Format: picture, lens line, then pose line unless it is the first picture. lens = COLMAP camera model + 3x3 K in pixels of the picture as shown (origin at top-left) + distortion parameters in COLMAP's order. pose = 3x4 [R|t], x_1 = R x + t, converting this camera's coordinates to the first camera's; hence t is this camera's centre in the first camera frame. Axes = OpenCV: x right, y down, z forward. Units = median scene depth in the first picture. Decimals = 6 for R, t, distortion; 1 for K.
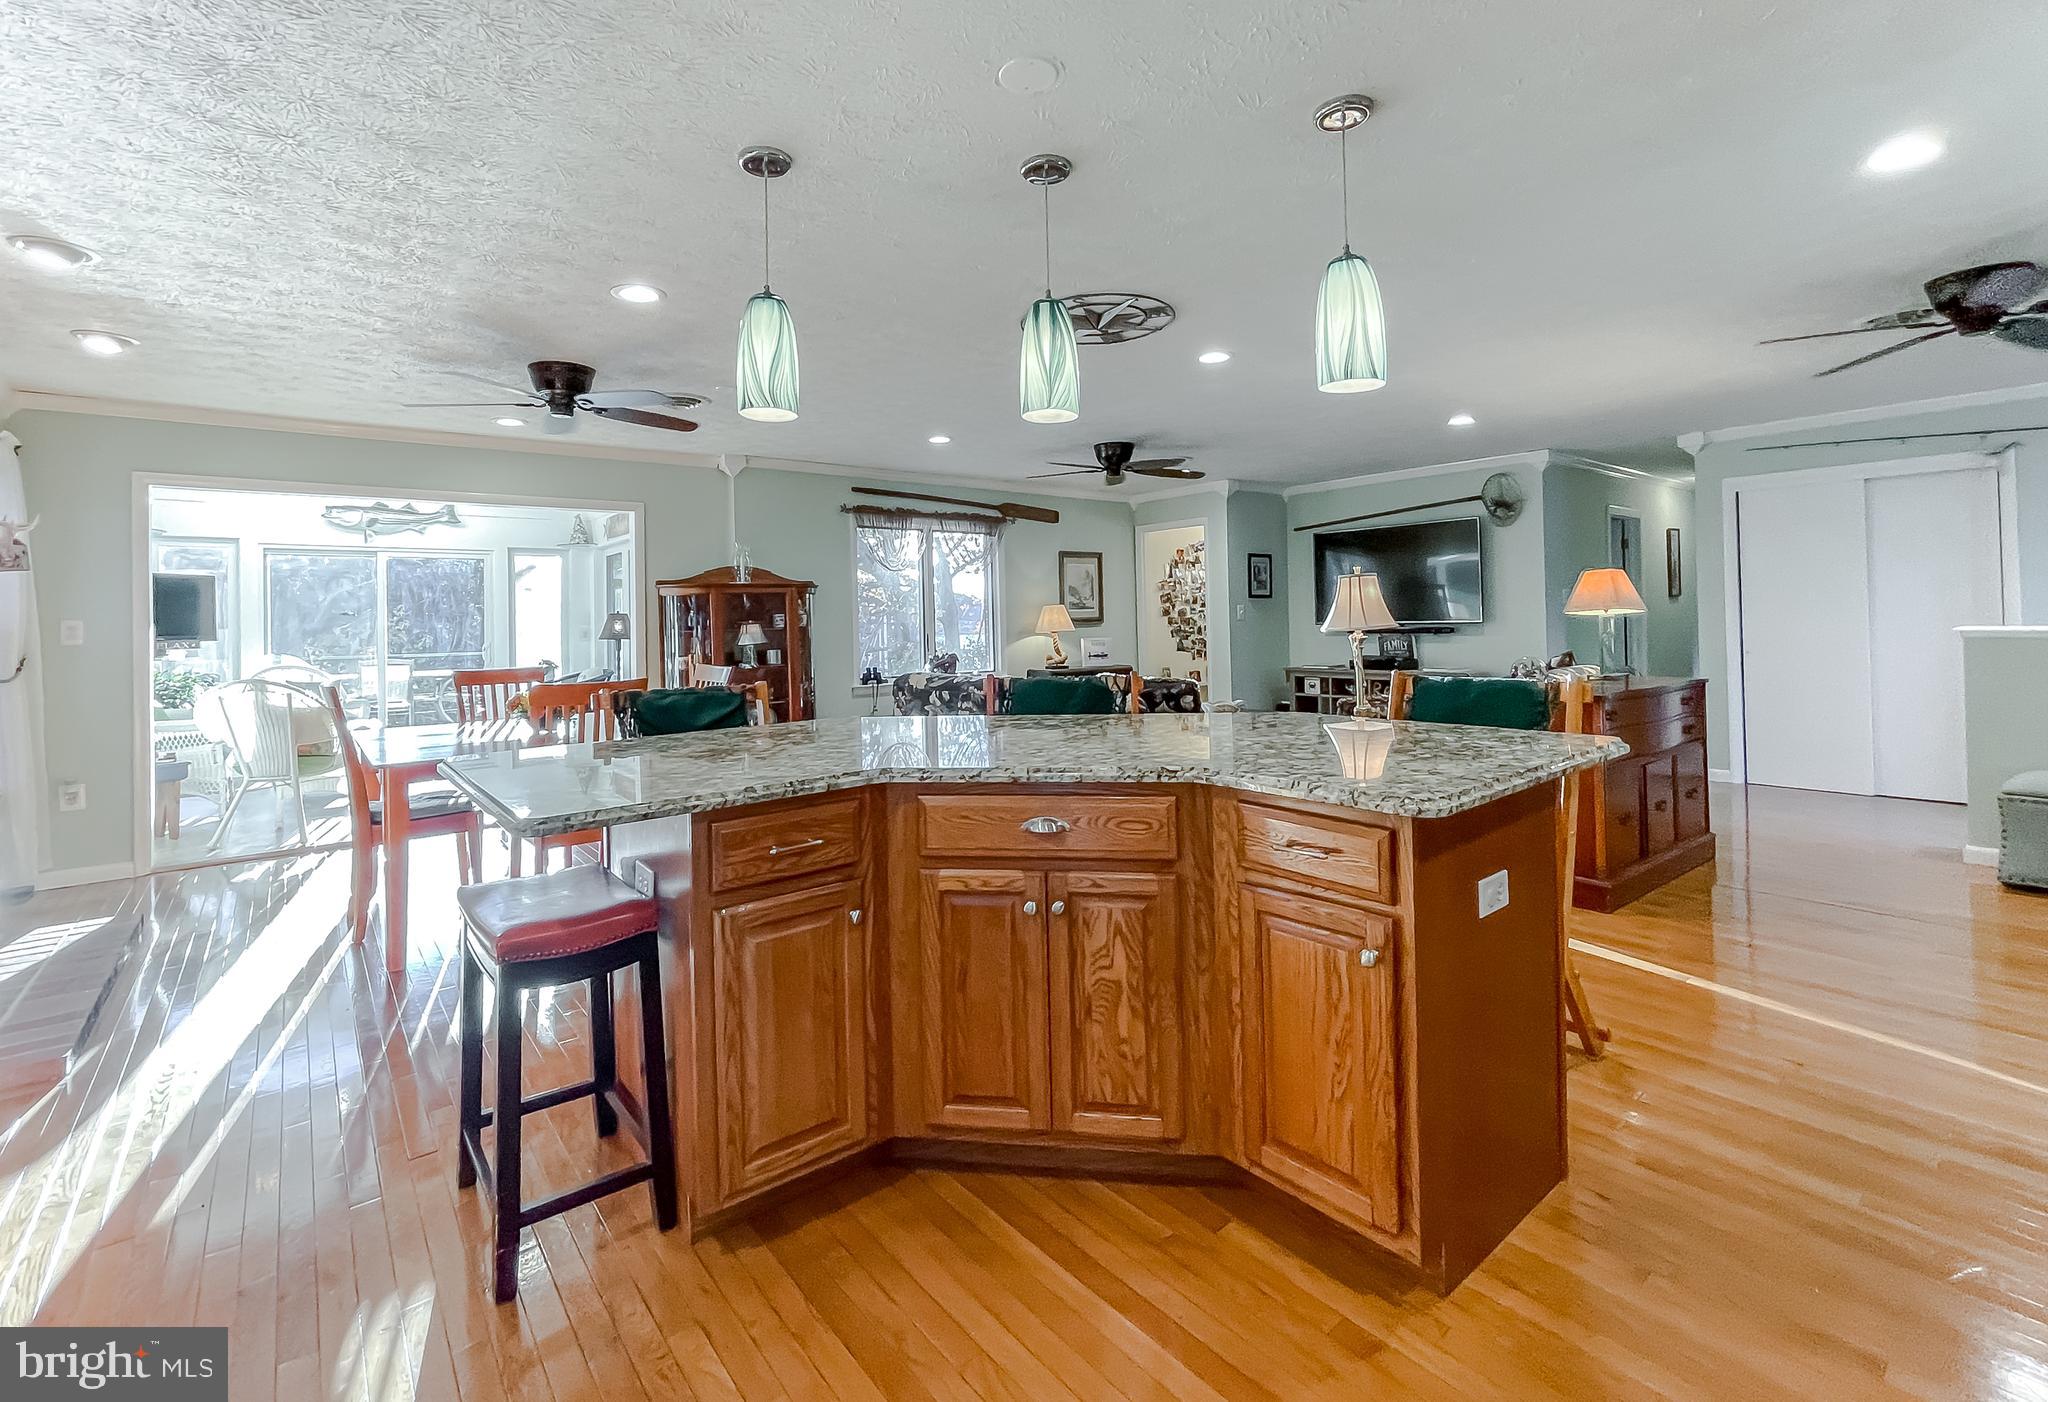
lens RADIAL K [[914.3, 0, 1045.3], [0, 914.3, 615.6], [0, 0, 1]] dist [0.001780, -0.001766]
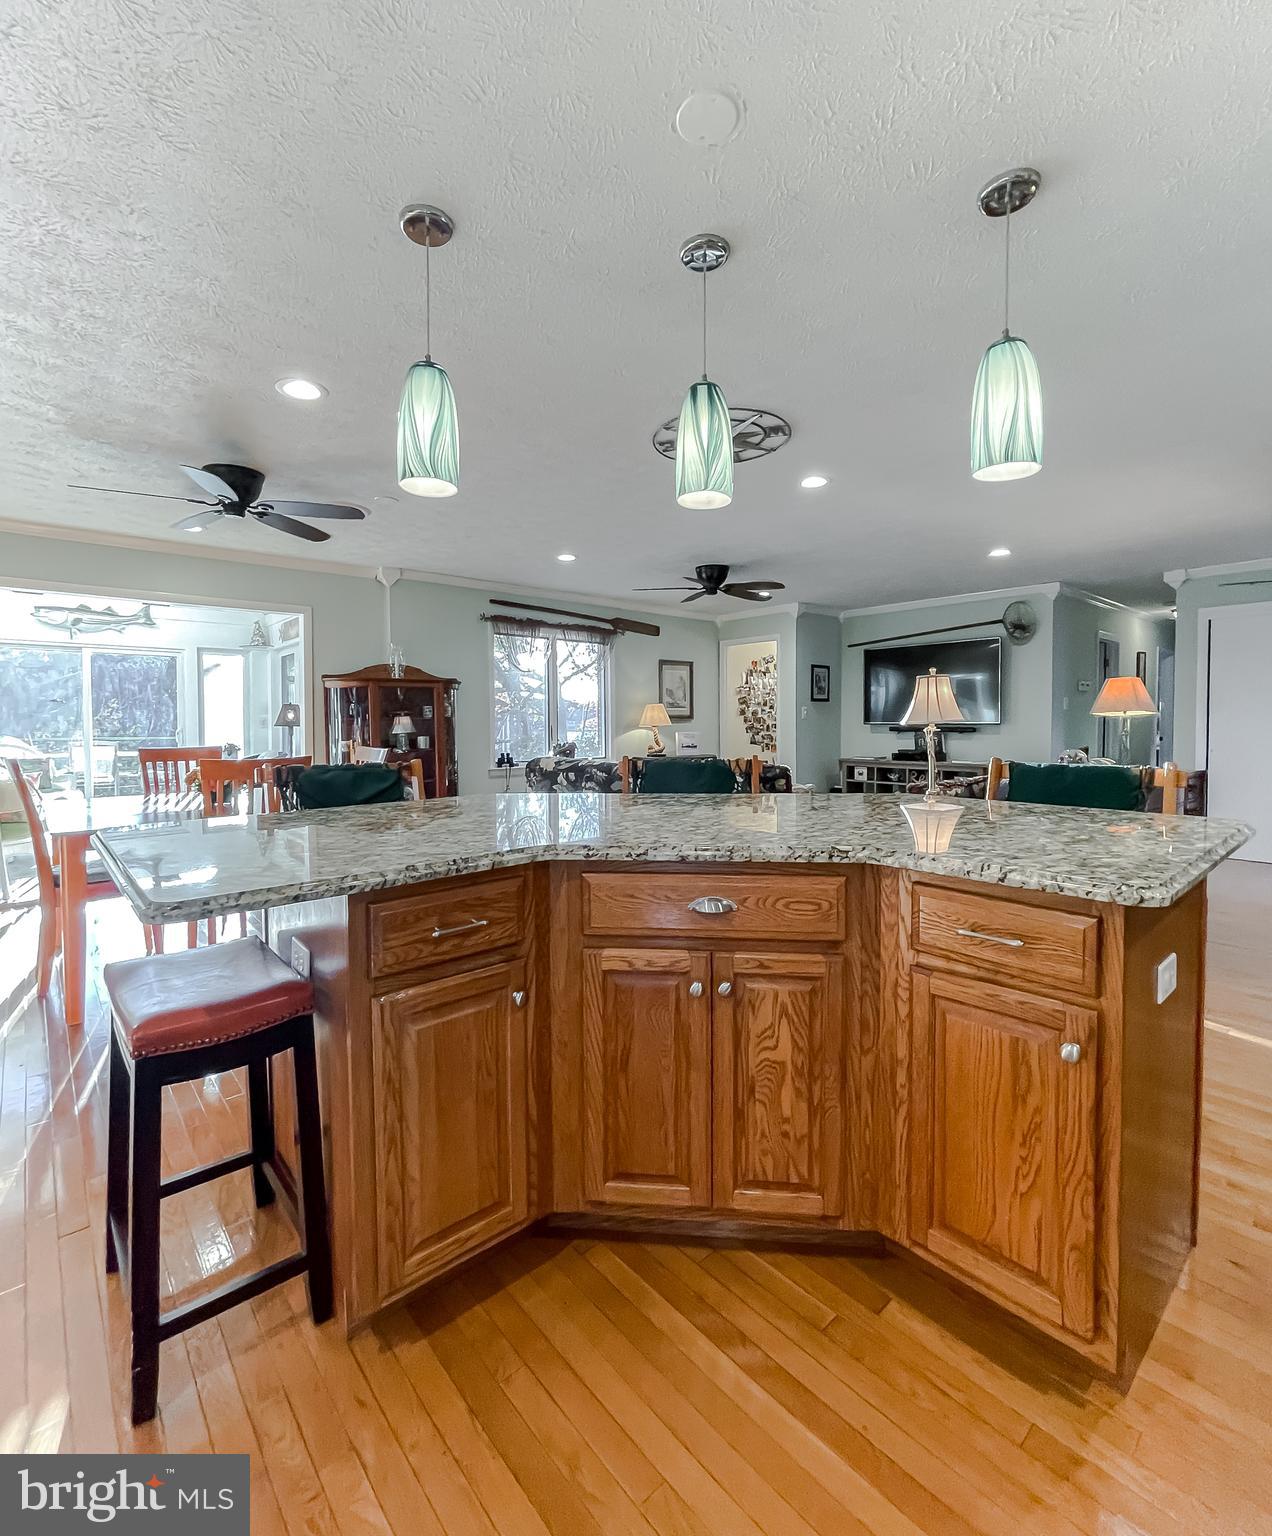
lens RADIAL K [[688.2, 0, 628.6], [0, 688.2, 738.6], [0, 0, 1]] dist [-0.001506, 0.001538]
pose [[0.999880, 0.011926, 0.009912, -0.092437], [-0.012178, 0.999592, 0.025822, 0.031629], [-0.009600, -0.025940, 0.999617, 0.251734]]
